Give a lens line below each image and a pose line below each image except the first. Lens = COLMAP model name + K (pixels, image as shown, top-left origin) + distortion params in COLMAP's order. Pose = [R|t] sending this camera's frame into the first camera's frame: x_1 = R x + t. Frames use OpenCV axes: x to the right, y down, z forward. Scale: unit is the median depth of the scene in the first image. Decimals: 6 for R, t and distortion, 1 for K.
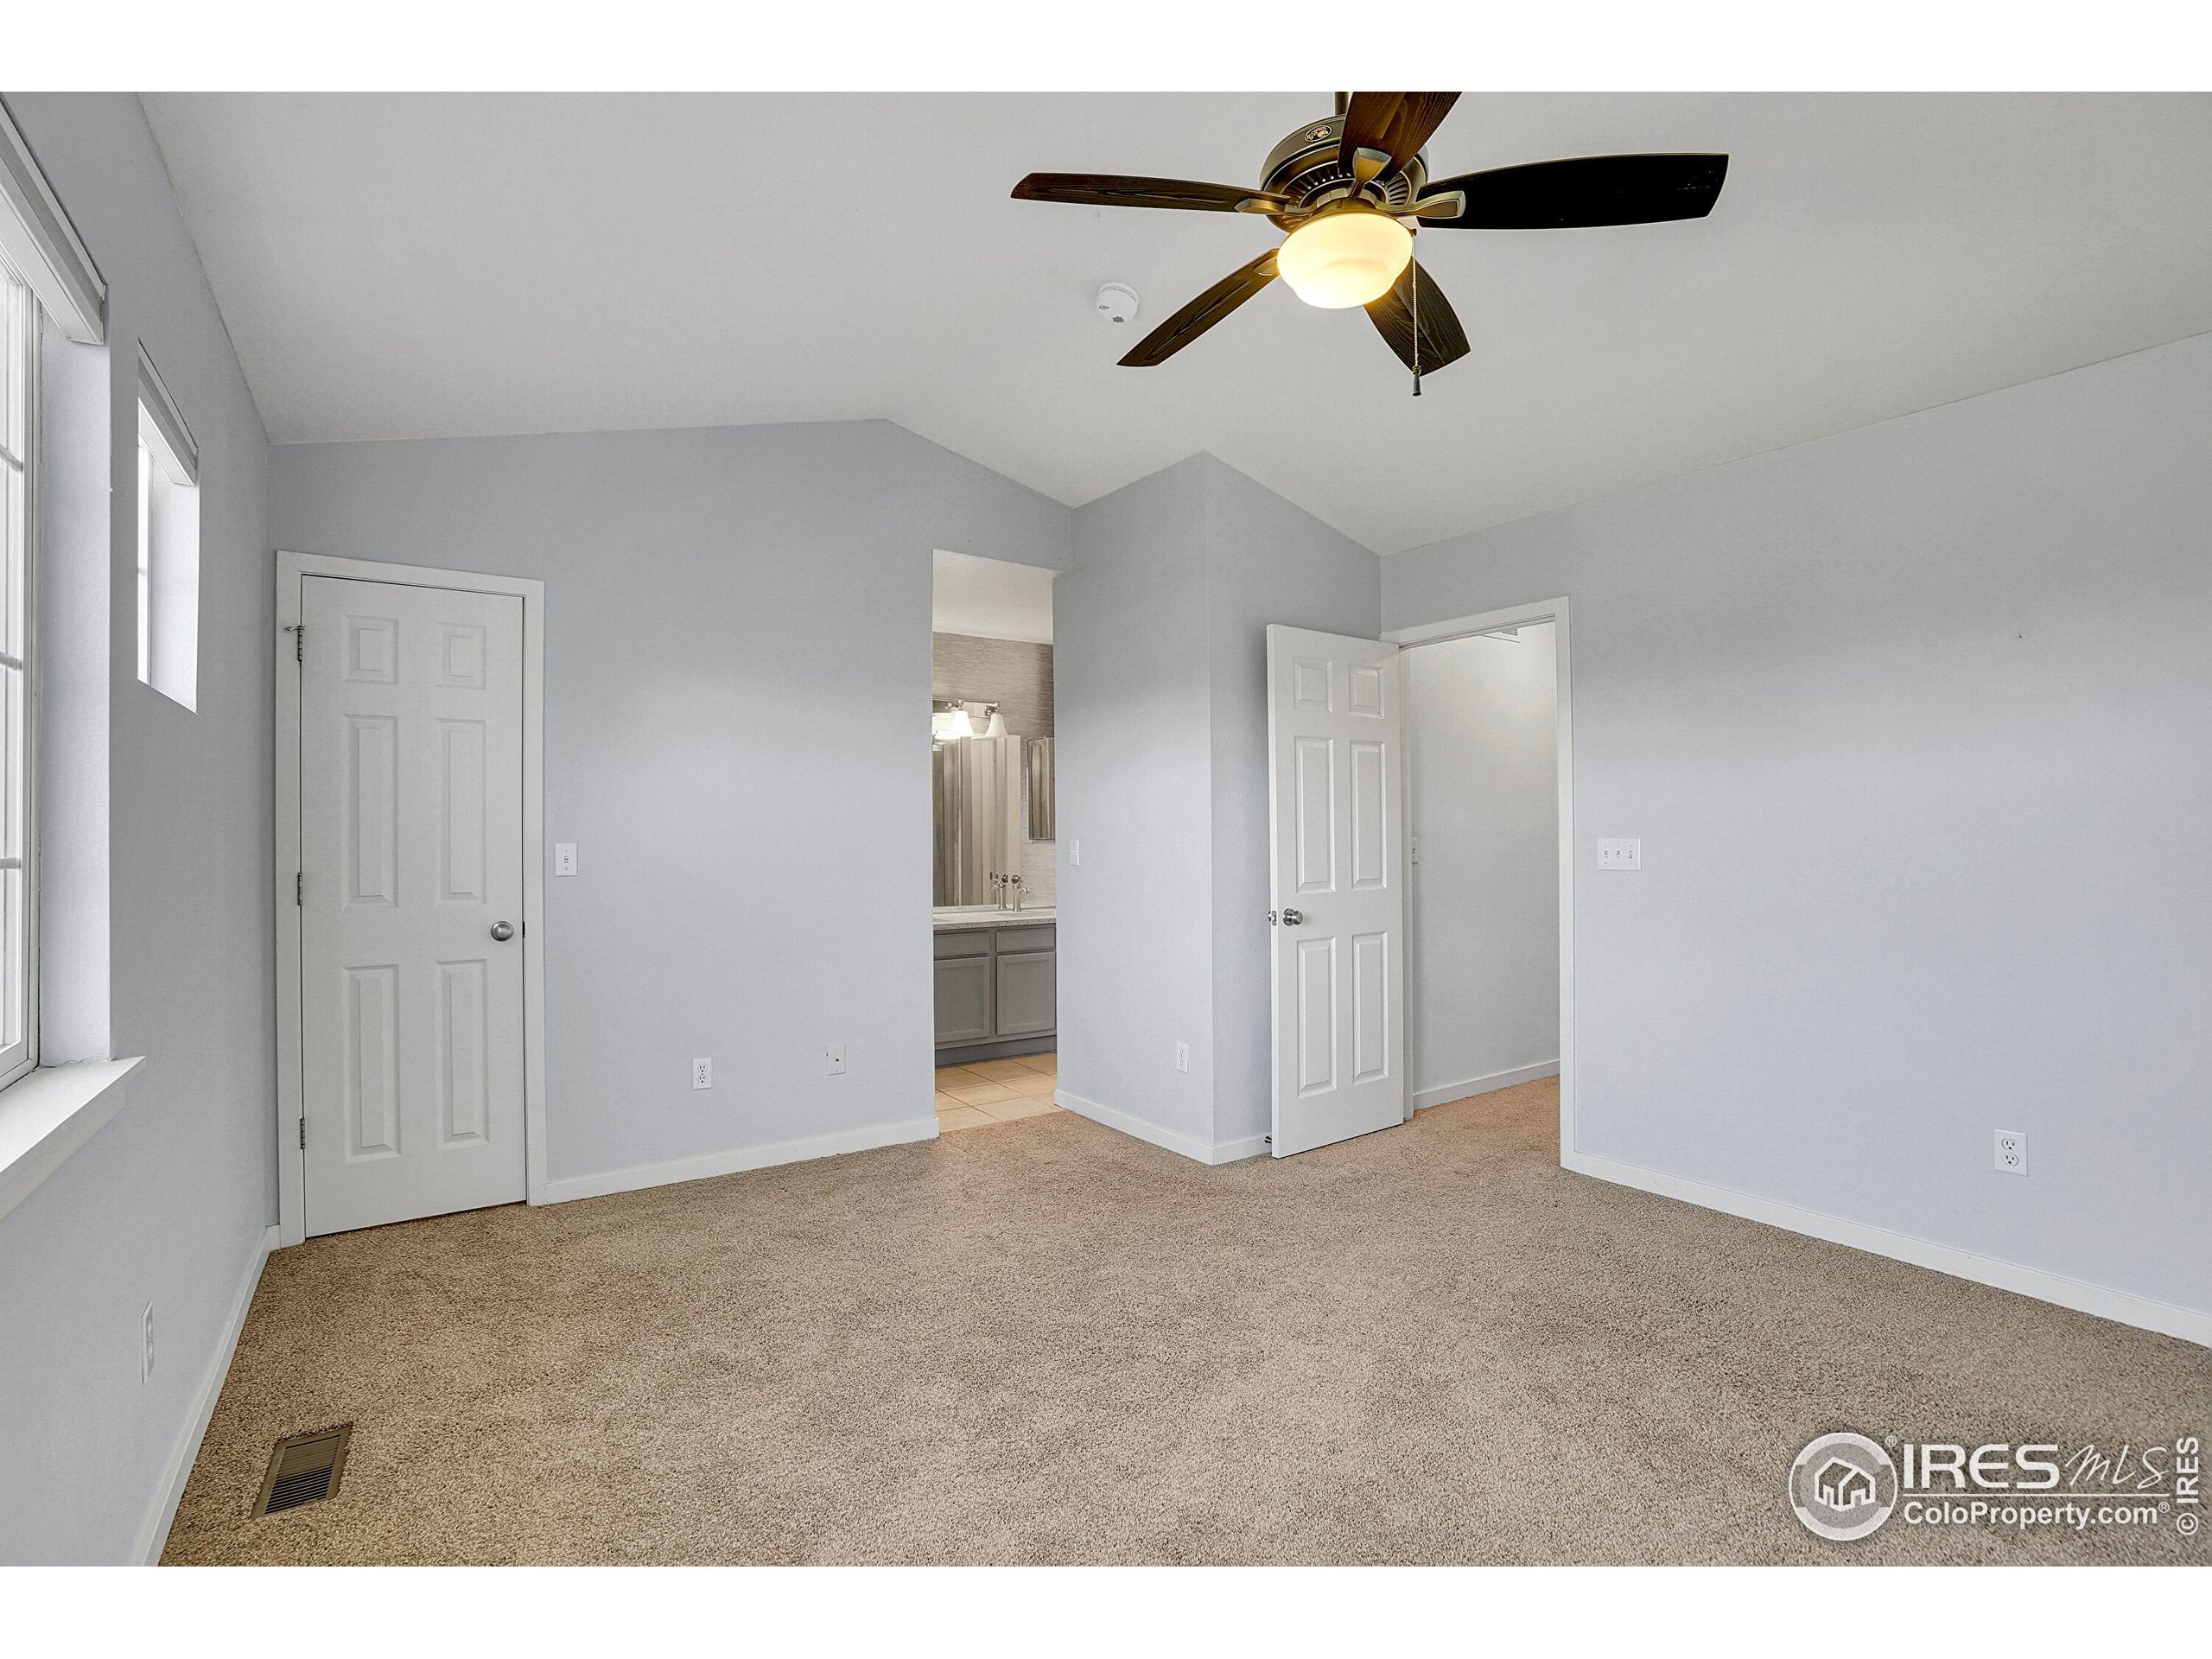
lens RADIAL K [[1024.0, 0, 1101.9], [0, 1024.0, 824.0], [0, 0, 1]] dist [-0.030184, 0.006340]
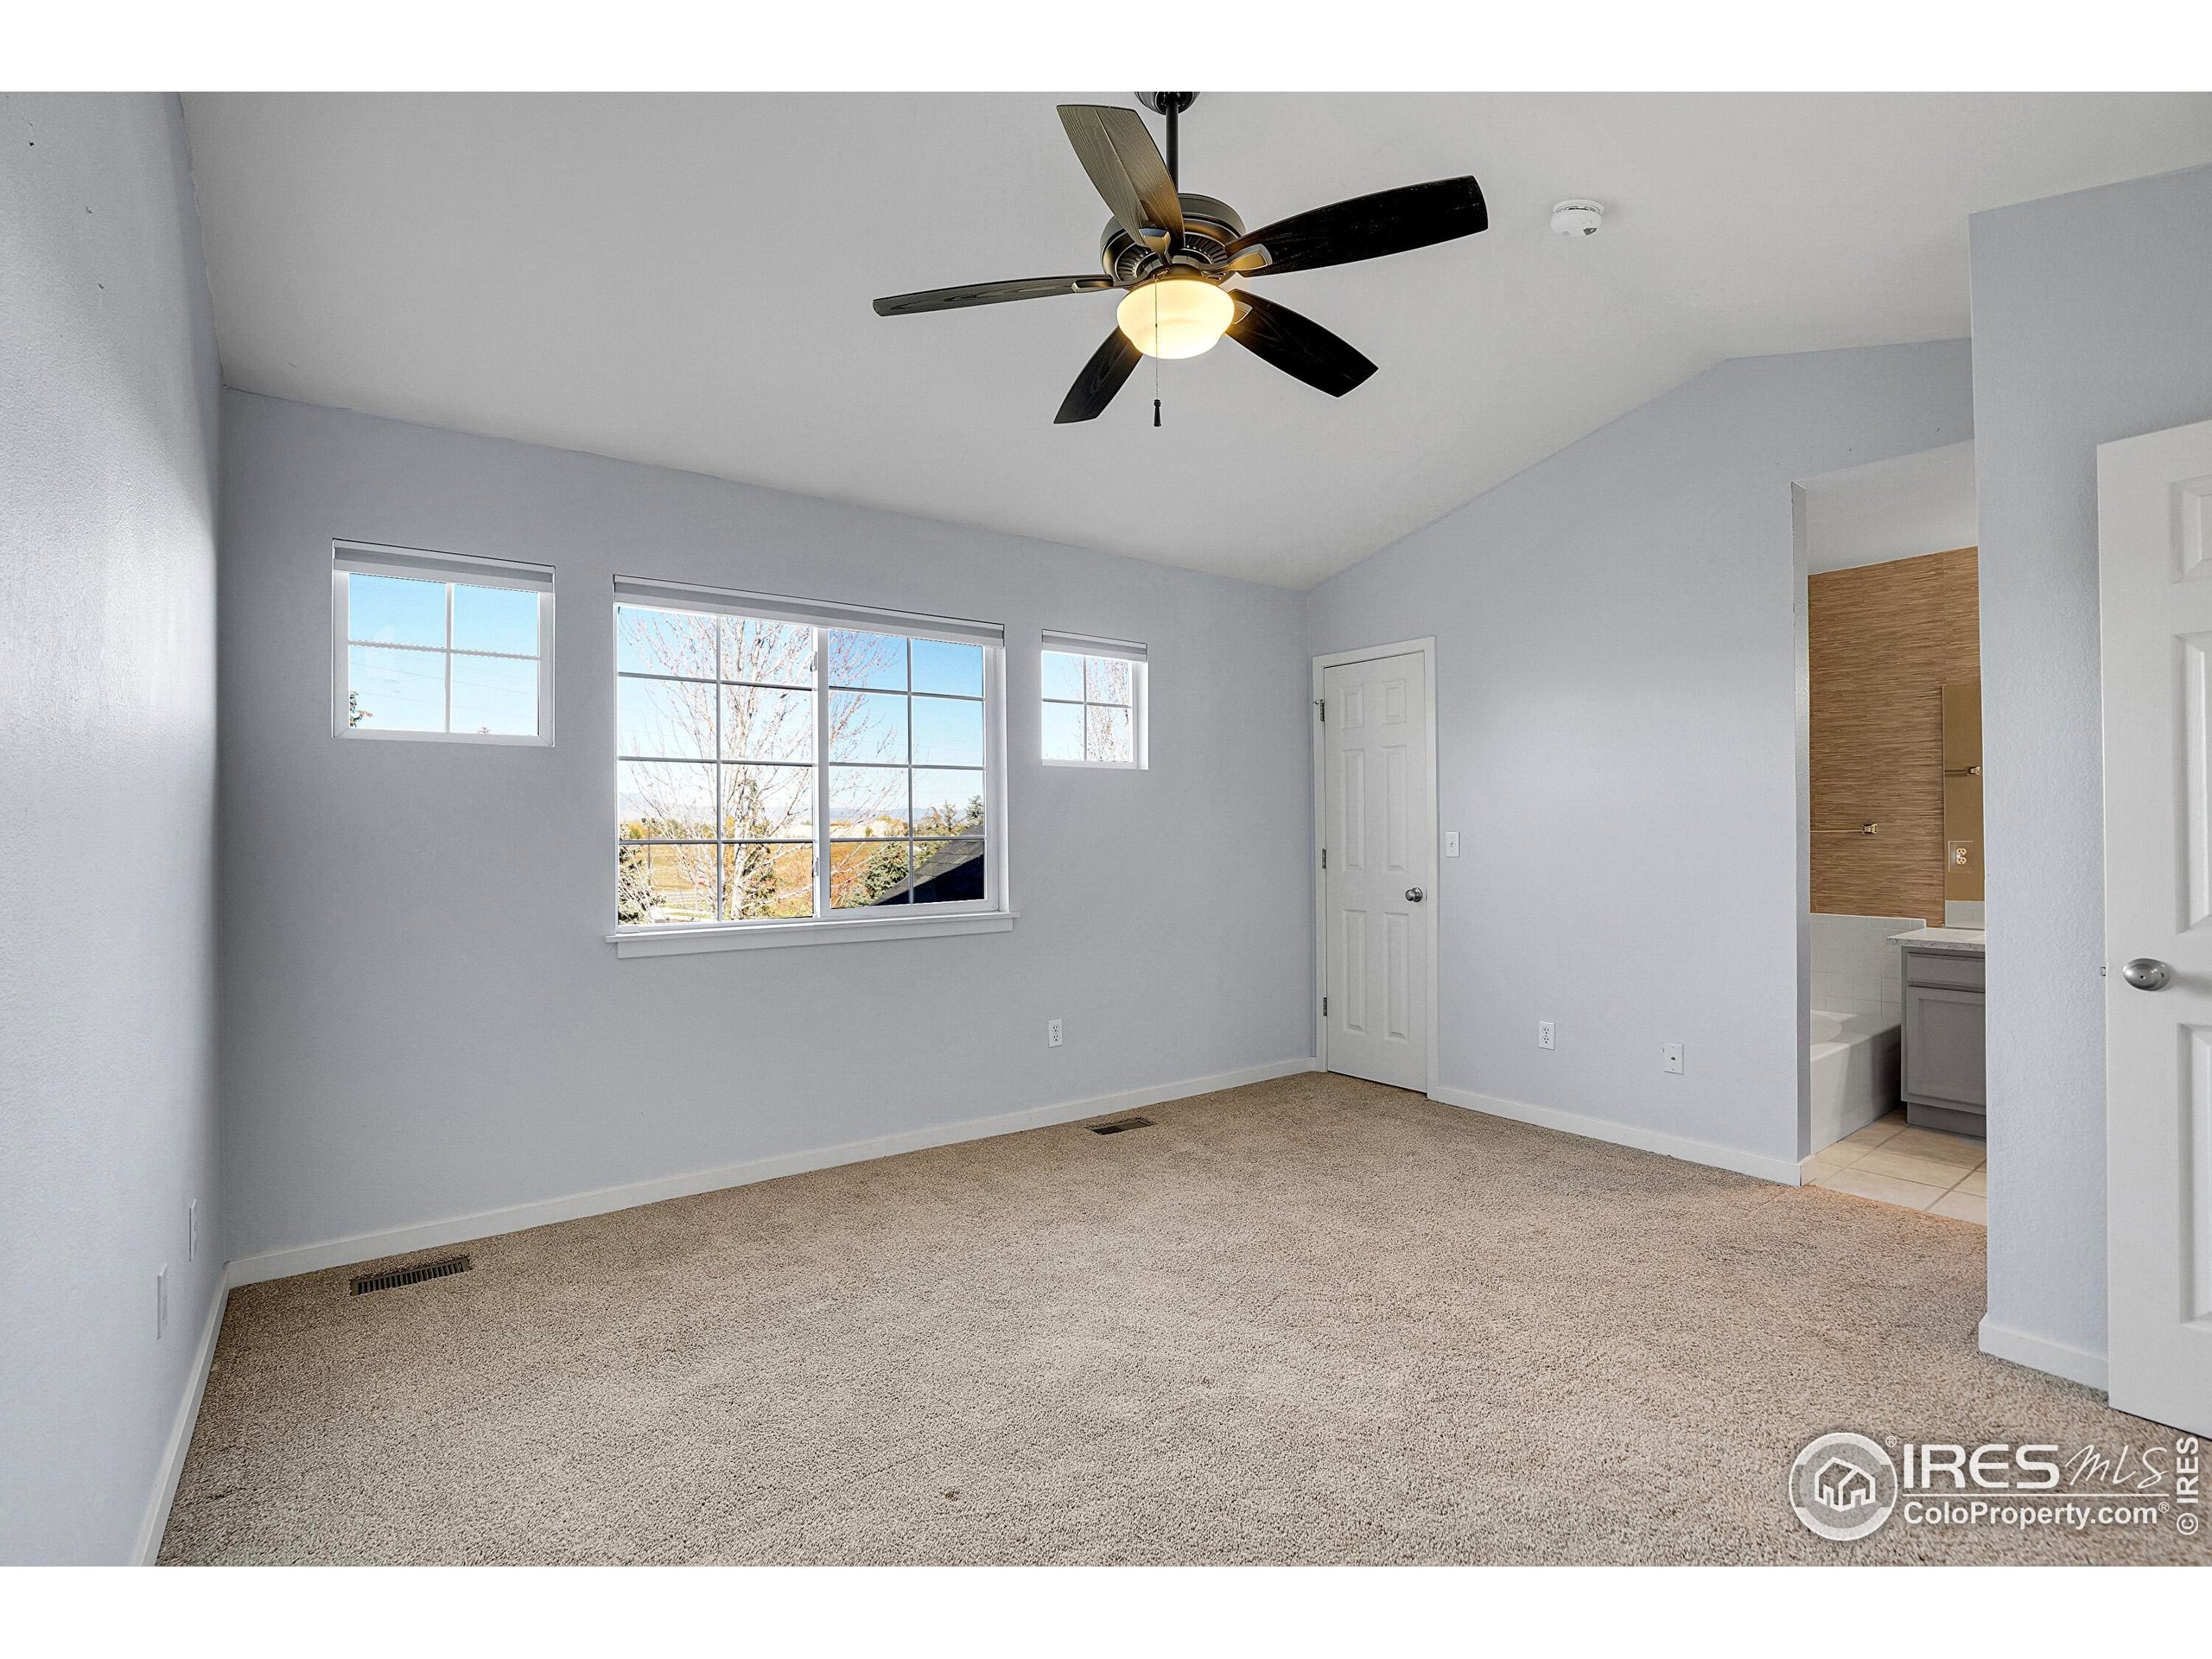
lens RADIAL K [[1024.0, 0, 1102.6], [0, 1024.0, 829.3], [0, 0, 1]] dist [-0.030184, 0.006340]
pose [[0.061782, 0.002268, -0.998087, 0.675053], [0.013452, 0.999905, 0.003105, 0.005047], [0.997999, -0.013618, 0.061745, 0.419542]]
